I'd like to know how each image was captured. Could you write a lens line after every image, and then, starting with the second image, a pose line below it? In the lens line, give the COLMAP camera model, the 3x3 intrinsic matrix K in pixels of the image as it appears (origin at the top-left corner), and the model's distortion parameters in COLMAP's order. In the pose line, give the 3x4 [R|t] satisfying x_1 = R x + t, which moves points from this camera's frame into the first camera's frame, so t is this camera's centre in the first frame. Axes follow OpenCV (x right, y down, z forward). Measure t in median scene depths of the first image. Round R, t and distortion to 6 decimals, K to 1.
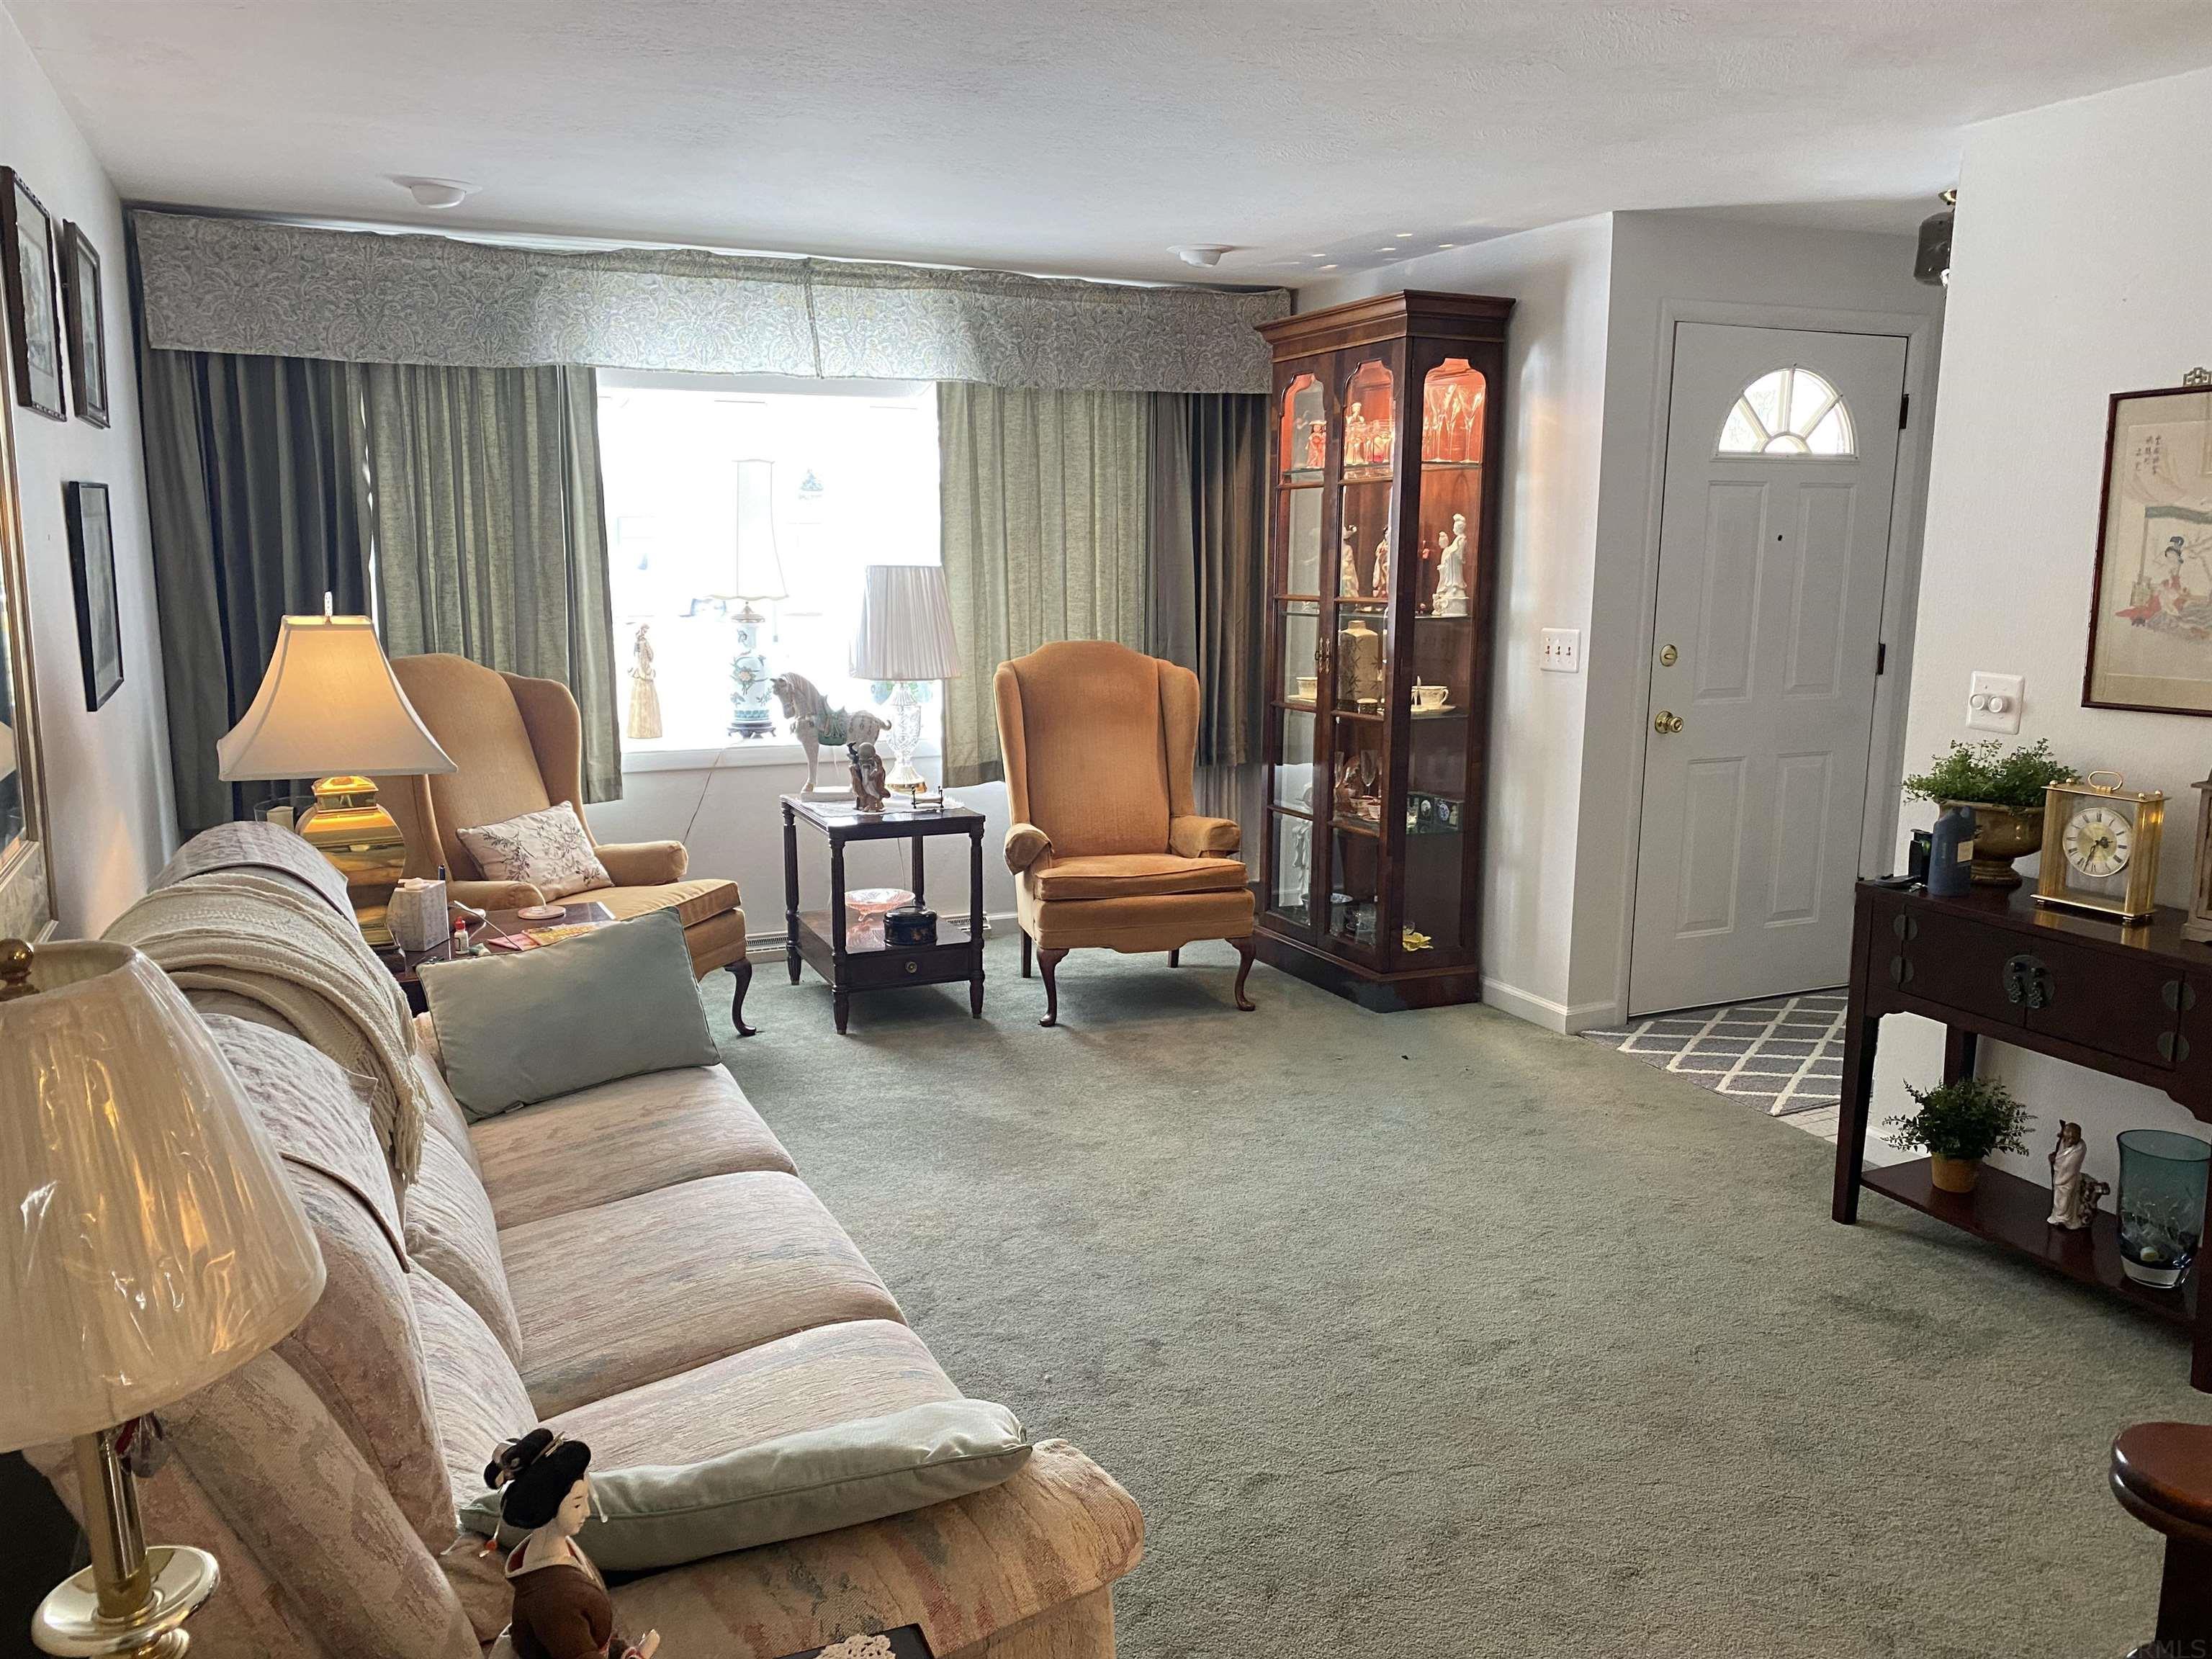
lens RADIAL K [[1706.4, 0, 1090.5], [0, 1706.4, 839.3], [0, 0, 1]] dist [0.087331, -0.116850]
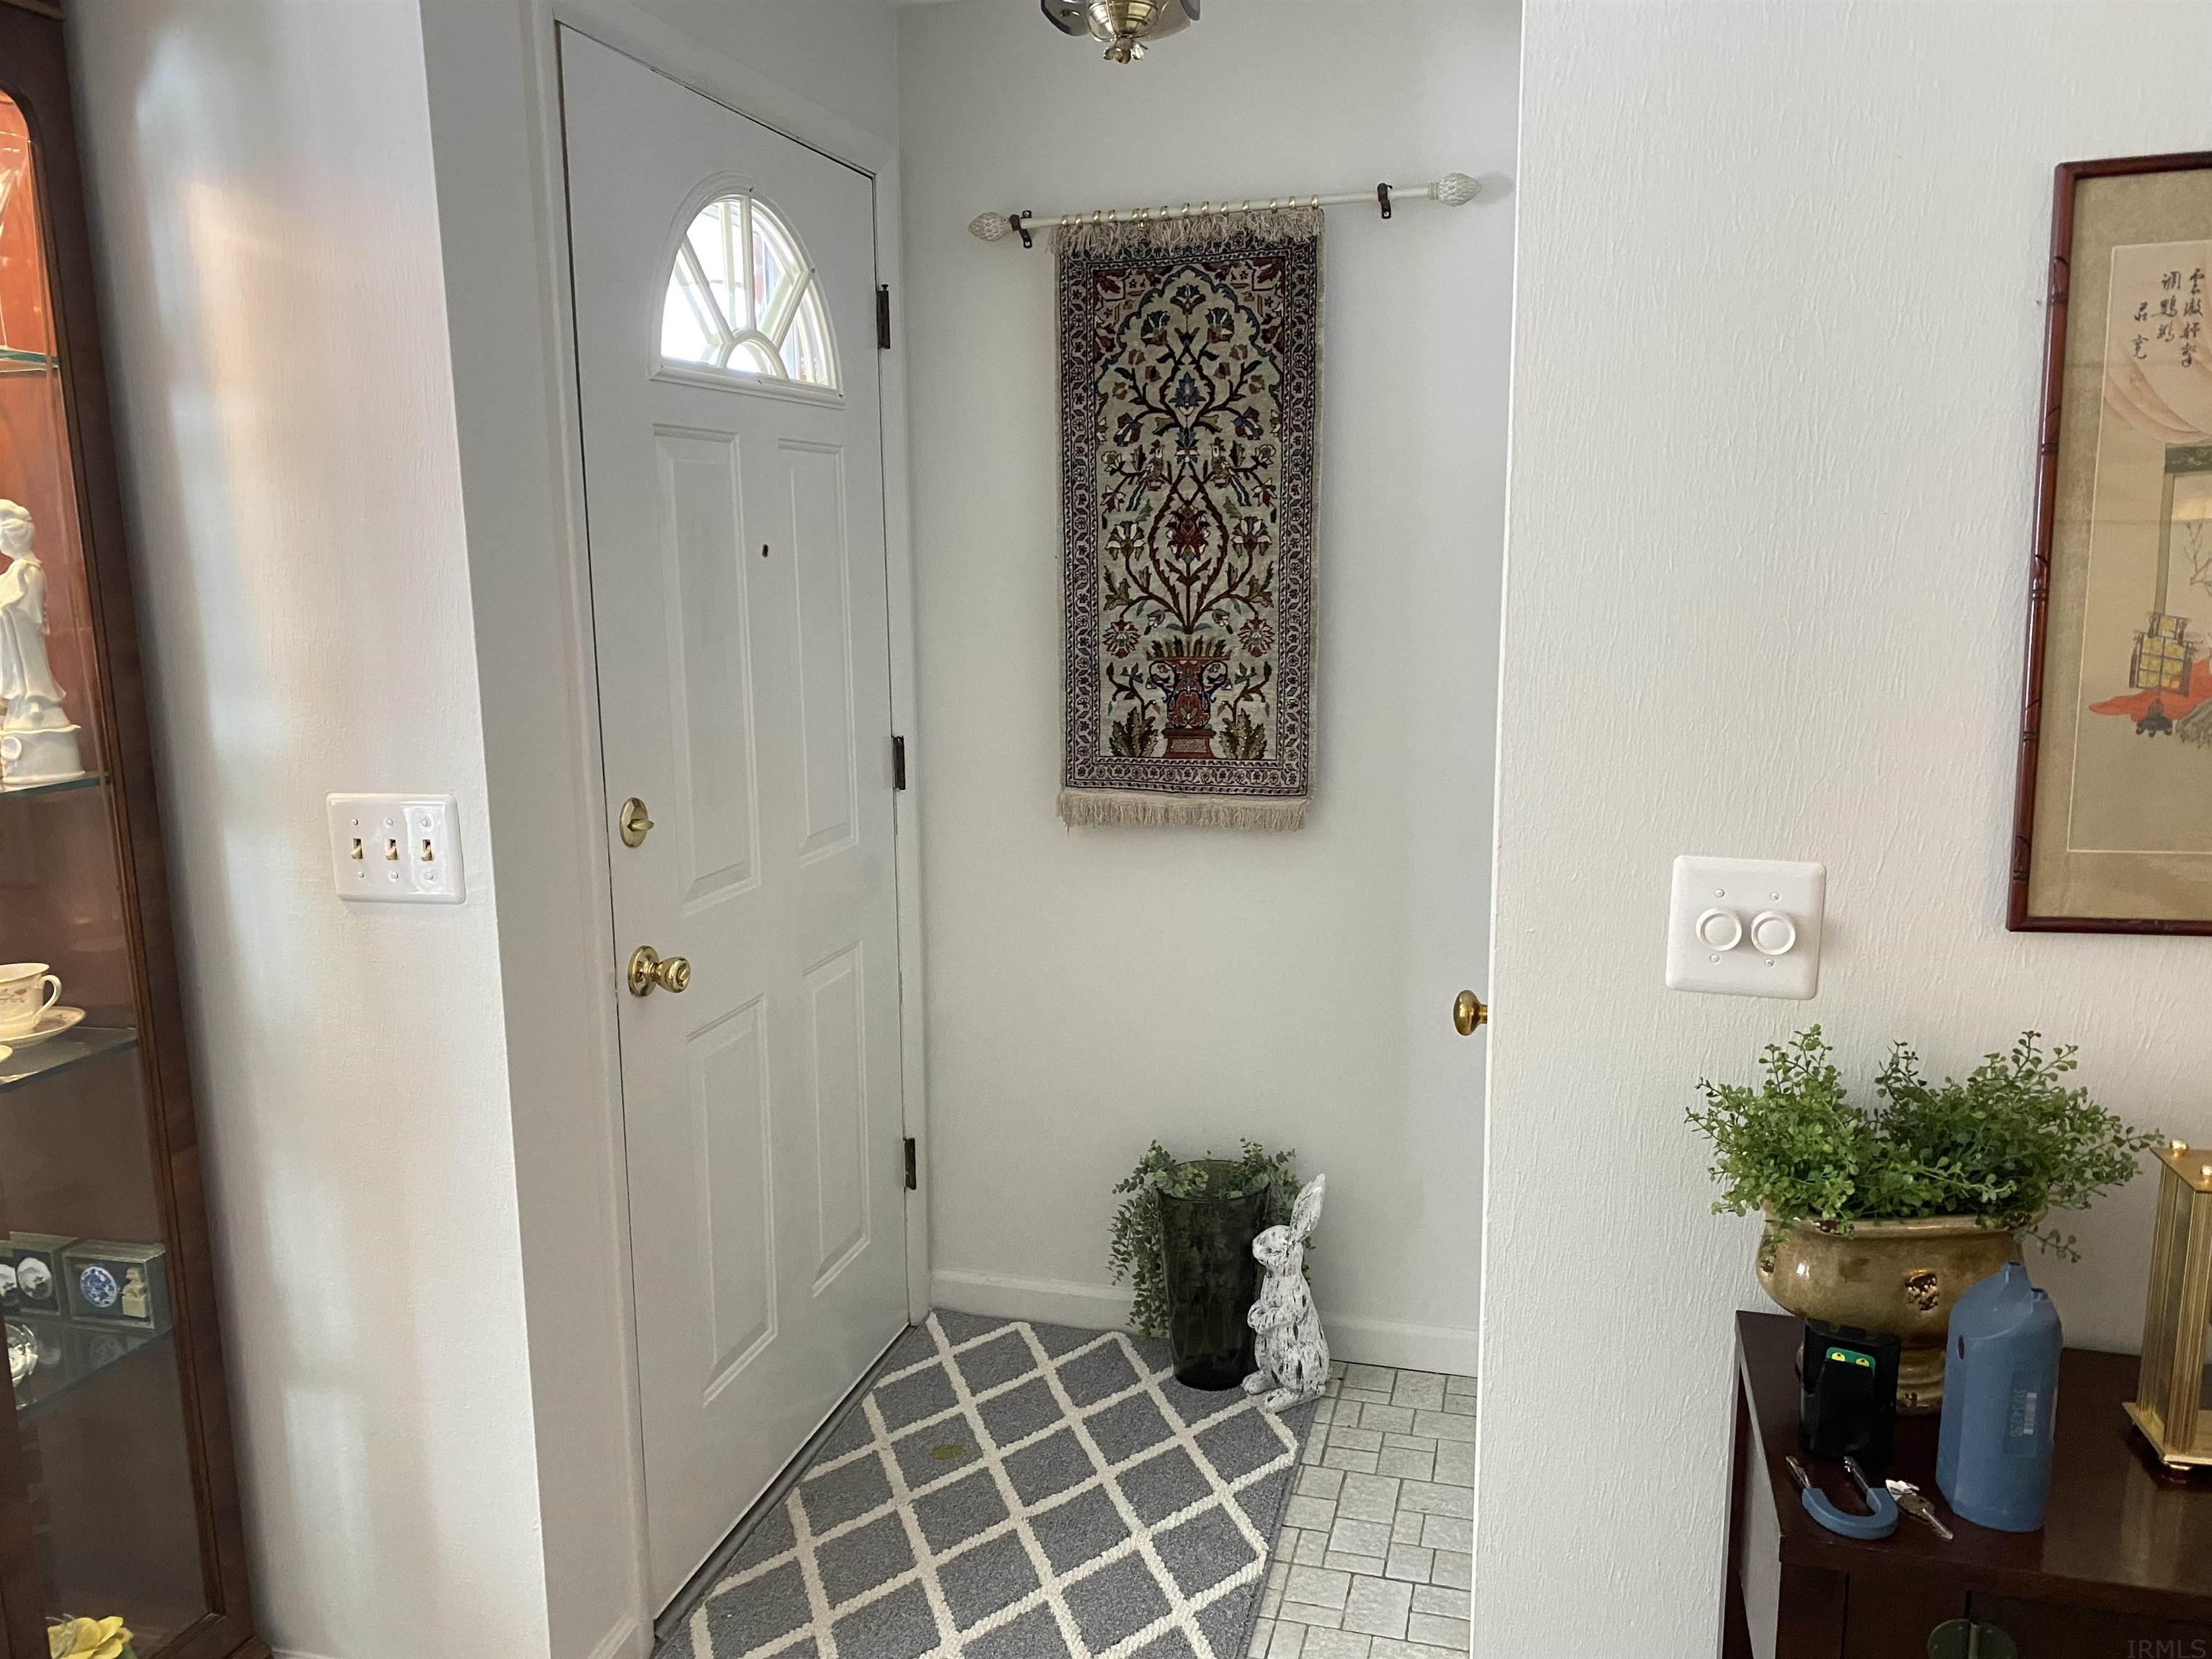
lens RADIAL K [[1706.4, 0, 1090.5], [0, 1706.4, 839.3], [0, 0, 1]] dist [0.087331, -0.116850]
pose [[0.649163, -0.151552, 0.745399, 0.084807], [0.155699, 0.985676, 0.064808, -0.111990], [-0.744544, 0.073987, 0.663461, 0.621887]]
